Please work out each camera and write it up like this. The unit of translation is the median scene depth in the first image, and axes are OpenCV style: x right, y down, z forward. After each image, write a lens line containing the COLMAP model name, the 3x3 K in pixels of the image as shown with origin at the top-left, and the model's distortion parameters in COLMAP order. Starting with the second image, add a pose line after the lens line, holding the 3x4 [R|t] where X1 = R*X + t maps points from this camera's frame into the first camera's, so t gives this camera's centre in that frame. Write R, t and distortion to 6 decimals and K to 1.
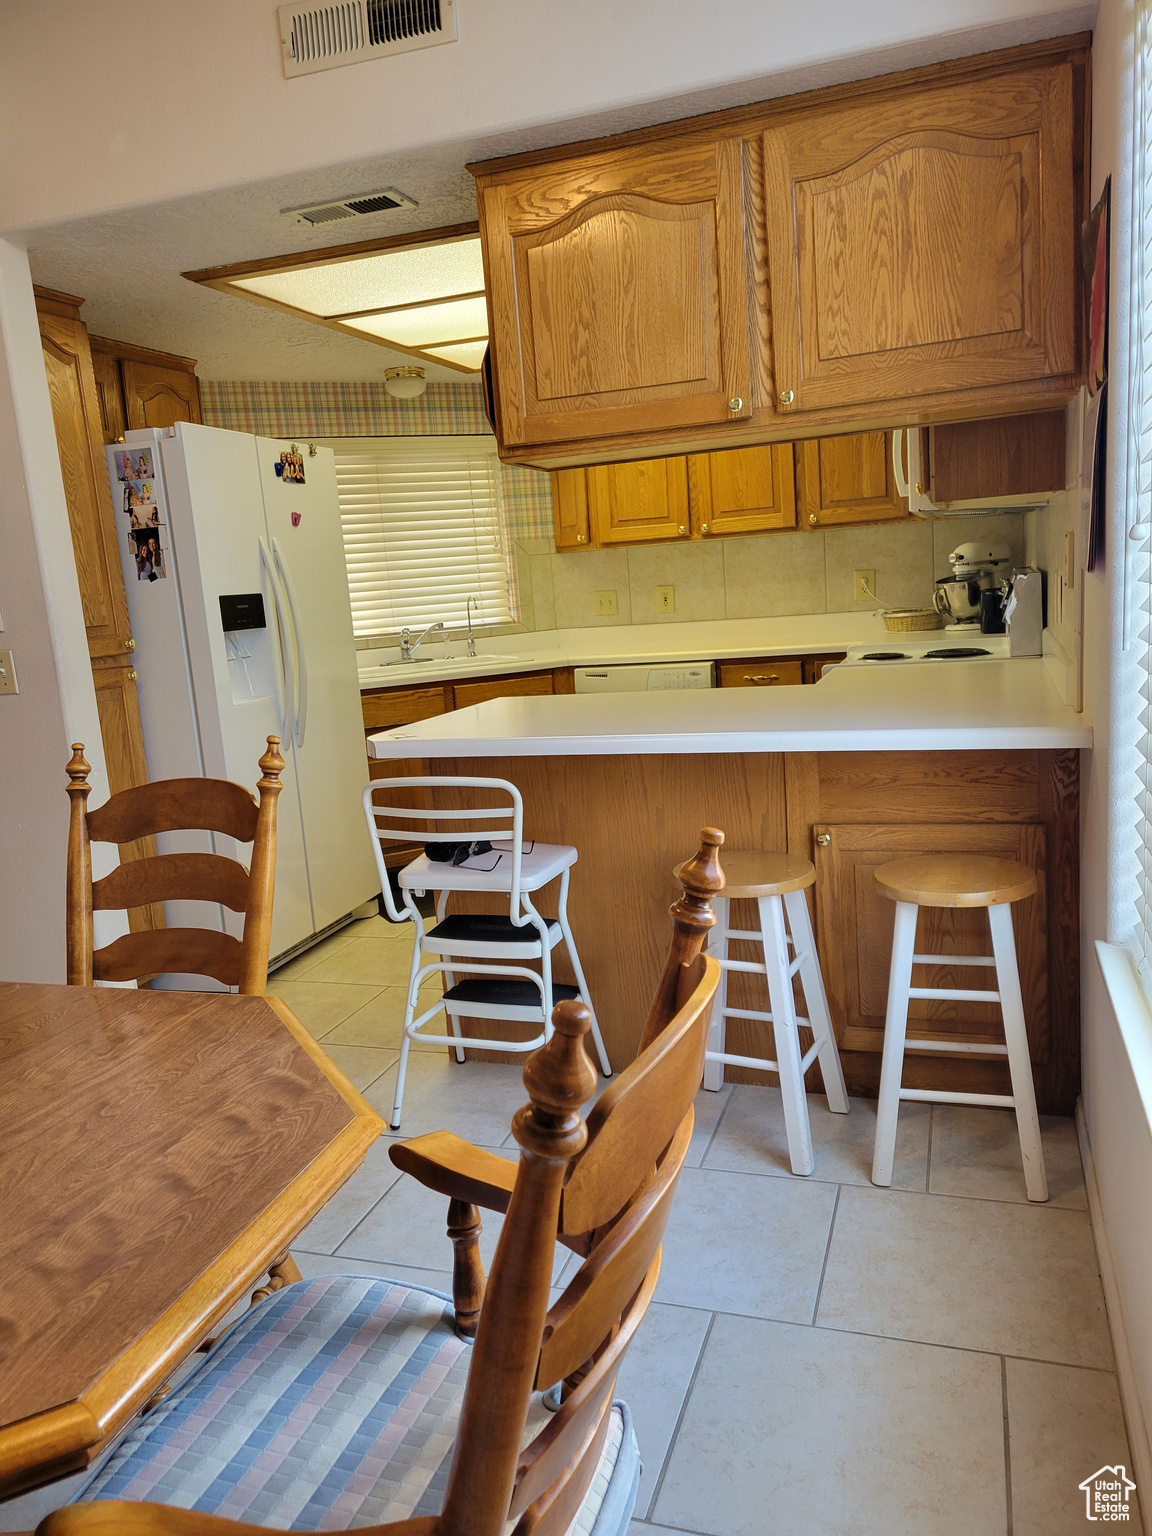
lens RADIAL K [[1158.4, 0, 576.0], [0, 1158.4, 768.0], [0, 0, 1]] dist [0.047191, -0.008086]
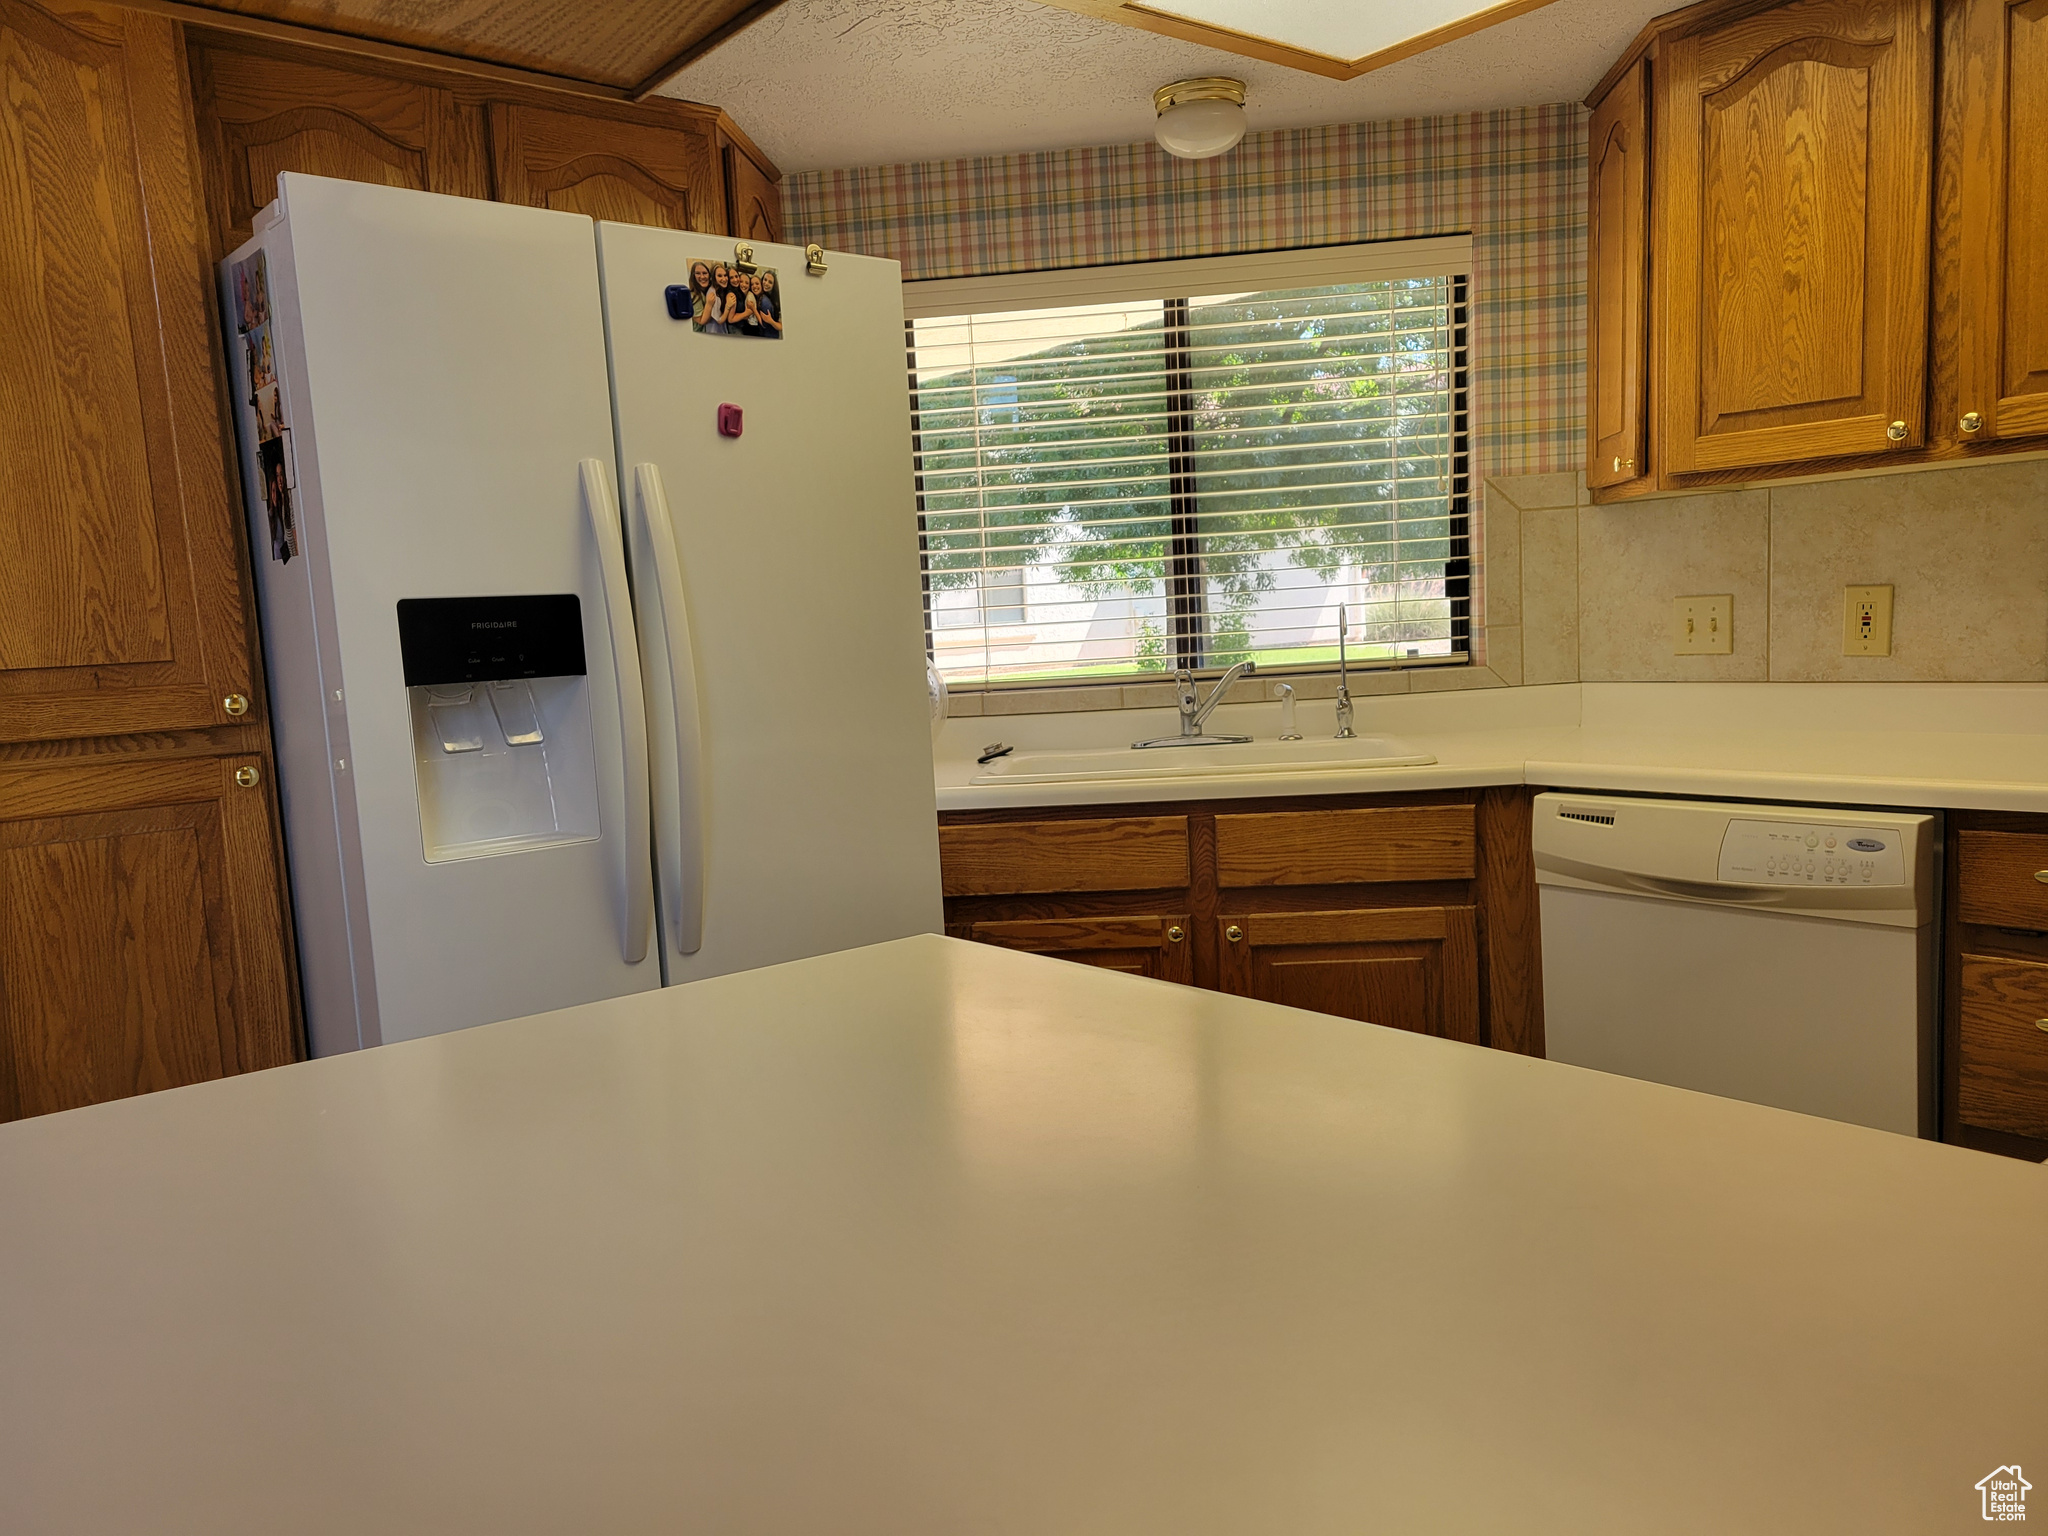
lens RADIAL K [[1544.5, 0, 1036.4], [0, 1544.5, 796.1], [0, 0, 1]] dist [0.047191, -0.008086]
pose [[0.850110, 0.088537, -0.519109, 0.139913], [-0.094009, 0.995446, 0.015825, -0.084280], [0.518146, 0.035348, 0.854562, 0.503385]]
